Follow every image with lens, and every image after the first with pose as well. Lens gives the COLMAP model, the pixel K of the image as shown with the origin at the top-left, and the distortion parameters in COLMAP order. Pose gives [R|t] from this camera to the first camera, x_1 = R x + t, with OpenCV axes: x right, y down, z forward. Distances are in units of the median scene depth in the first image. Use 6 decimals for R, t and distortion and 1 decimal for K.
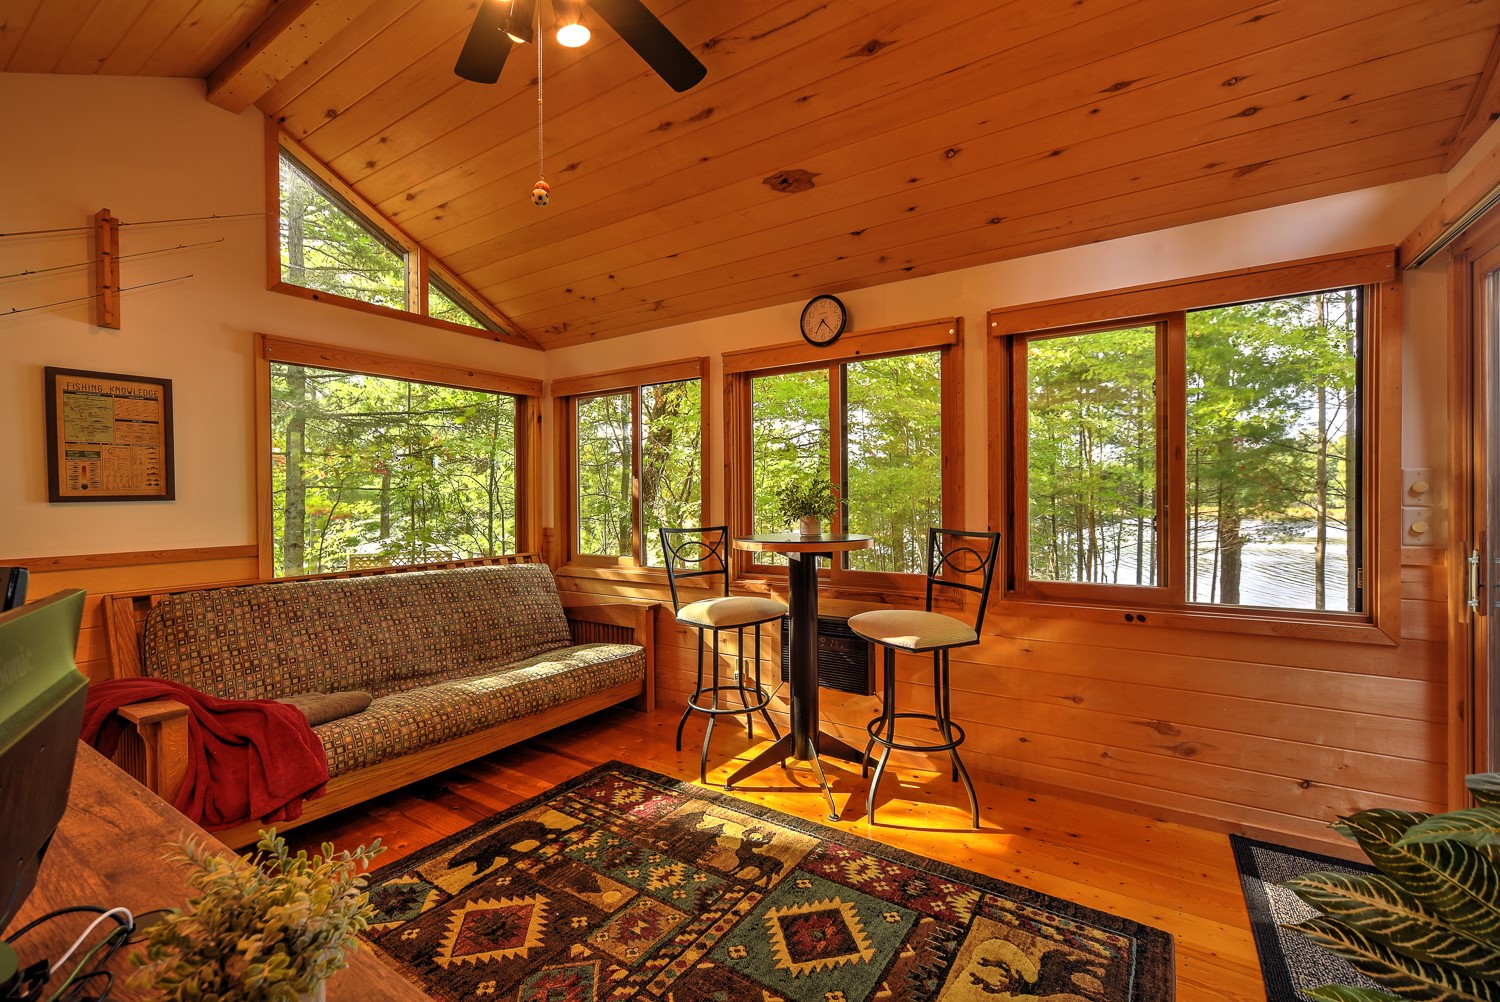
lens RADIAL K [[623.7, 0, 755.6], [0, 623.7, 501.9], [0, 0, 1]] dist [-0.006243, 0.000334]
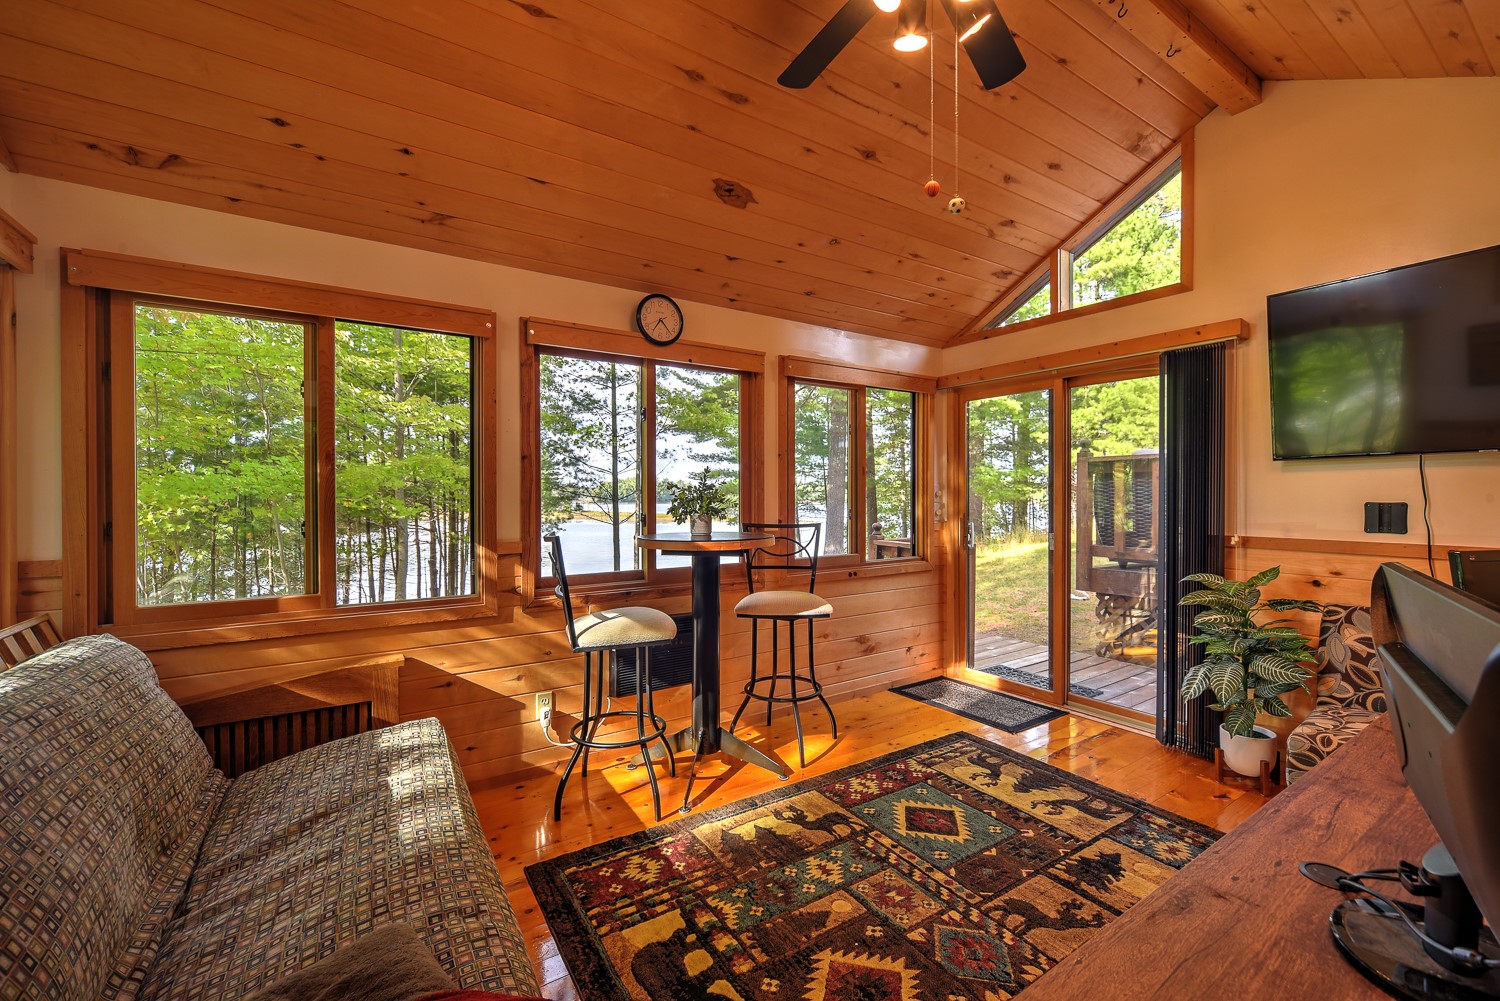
lens RADIAL K [[626.9, 0, 754.0], [0, 626.9, 499.3], [0, 0, 1]] dist [-0.004244, 0.000226]
pose [[0.404636, 0.004715, 0.914466, -1.080923], [0.008625, 0.999923, -0.008973, 0.010067], [-0.914437, 0.011518, 0.404564, 0.664912]]
